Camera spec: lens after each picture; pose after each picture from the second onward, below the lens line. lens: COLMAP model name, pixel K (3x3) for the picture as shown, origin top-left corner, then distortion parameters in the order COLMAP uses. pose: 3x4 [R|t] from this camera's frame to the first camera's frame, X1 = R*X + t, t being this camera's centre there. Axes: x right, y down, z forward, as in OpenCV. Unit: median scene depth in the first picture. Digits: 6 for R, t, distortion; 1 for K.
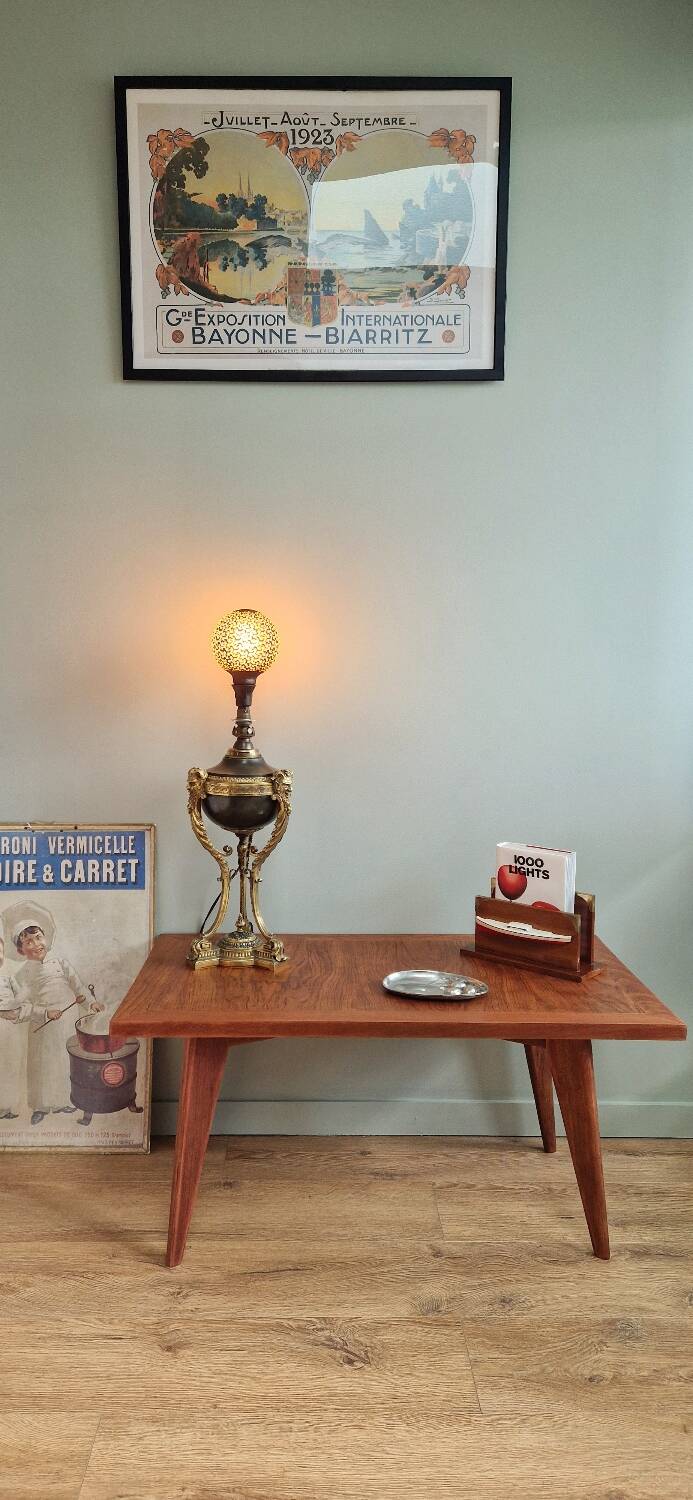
lens RADIAL K [[1049.3, 0, 333.4], [0, 1049.3, 738.1], [0, 0, 1]] dist [0.076951, -0.074260]
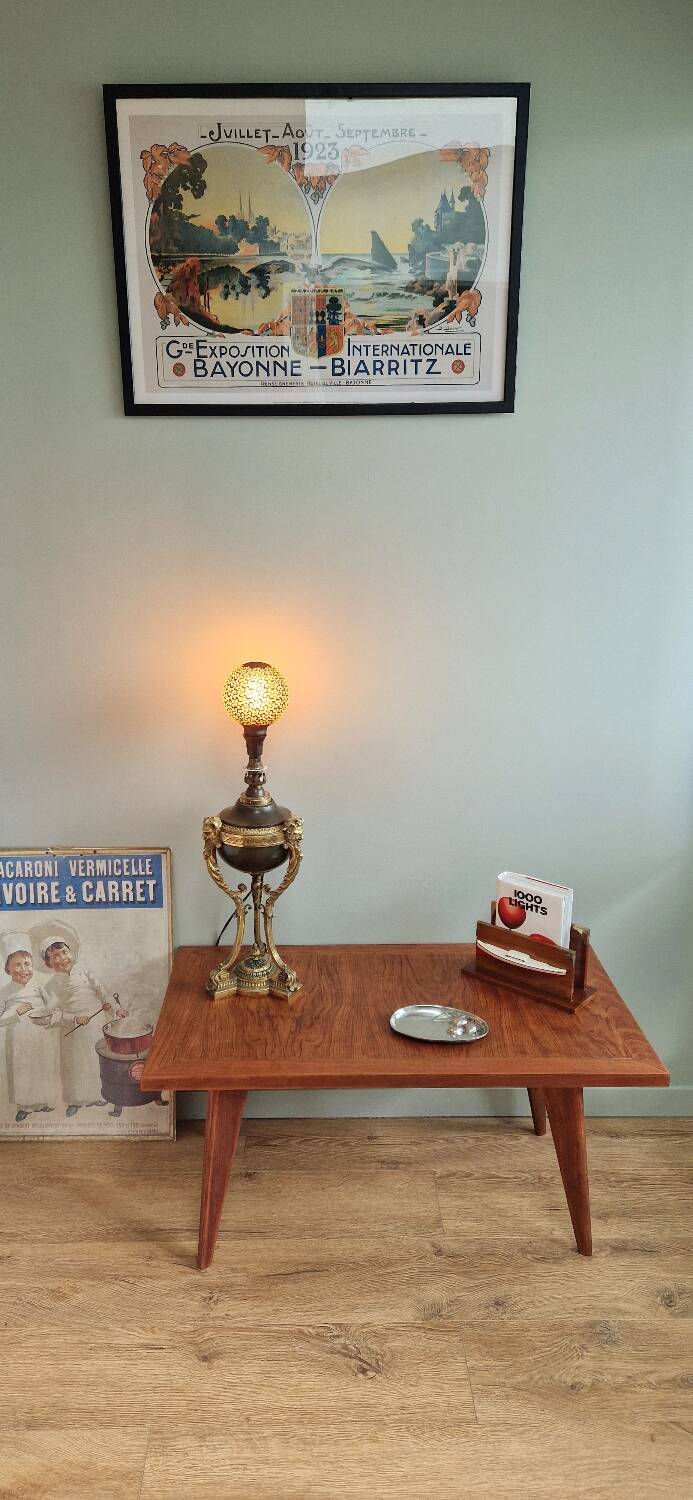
lens RADIAL K [[1049.3, 0, 333.4], [0, 1049.3, 738.1], [0, 0, 1]] dist [0.076951, -0.074260]
pose [[0.999963, -0.007343, 0.004493, -0.012592], [0.006479, 0.985631, 0.168790, -0.210891], [-0.005668, -0.168754, 0.985642, -0.012294]]
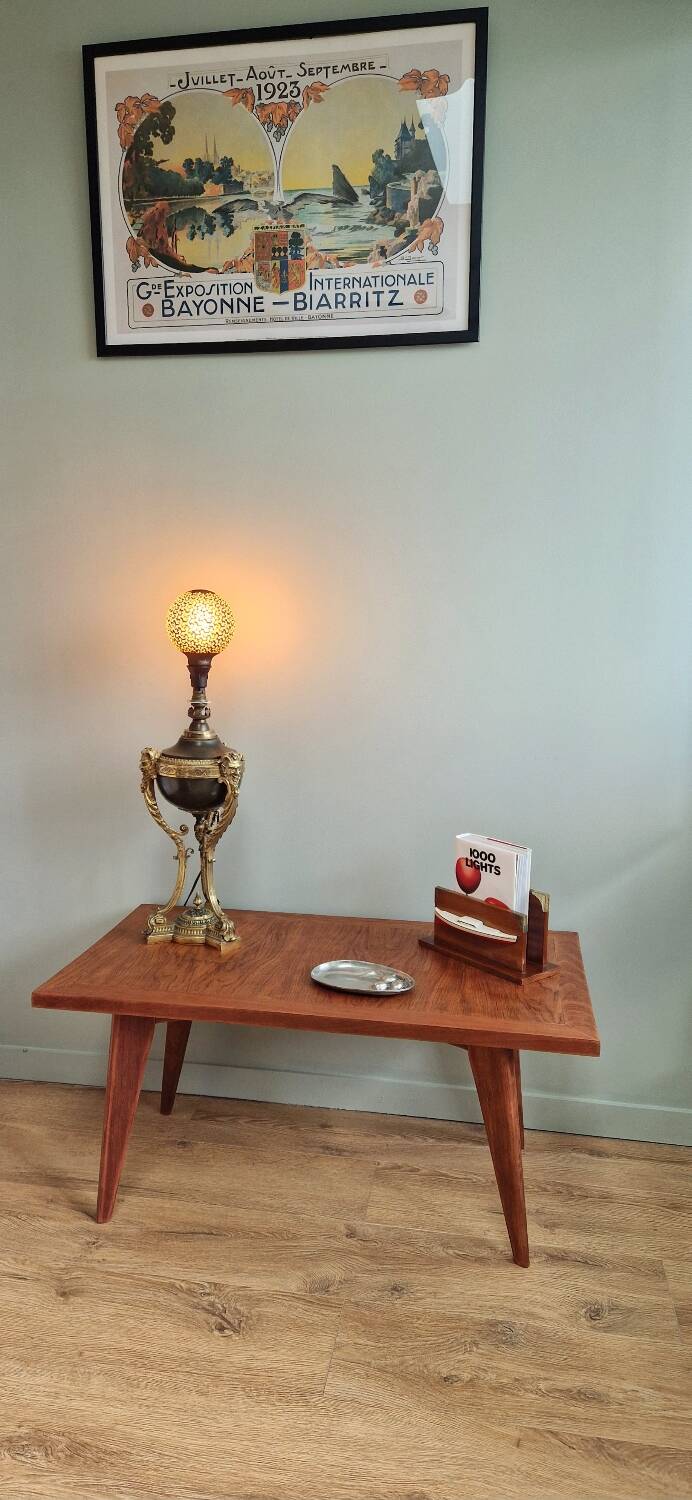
lens RADIAL K [[1064.3, 0, 330.7], [0, 1064.3, 751.0], [0, 0, 1]] dist [0.066450, -0.052365]
pose [[0.981269, 0.031538, -0.190044, 0.227825], [-0.018796, 0.997475, 0.068482, -0.039103], [0.191724, -0.063627, 0.979384, 0.018668]]
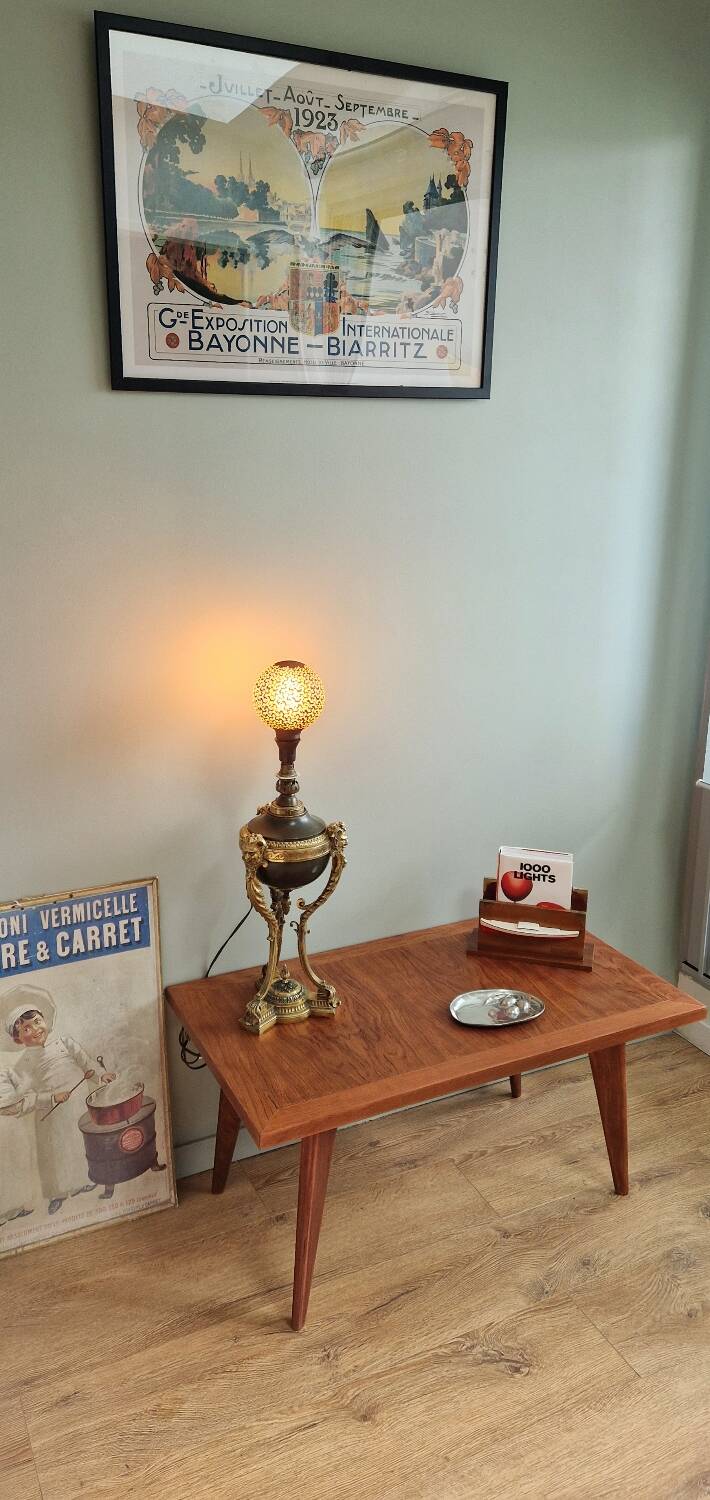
lens RADIAL K [[1086.8, 0, 361.0], [0, 1086.8, 700.2], [0, 0, 1]] dist [0.078607, -0.085797]
pose [[0.897187, -0.098489, 0.430529, -0.426628], [0.027470, 0.985375, 0.168173, -0.238198], [-0.440796, -0.139056, 0.886771, 0.099918]]
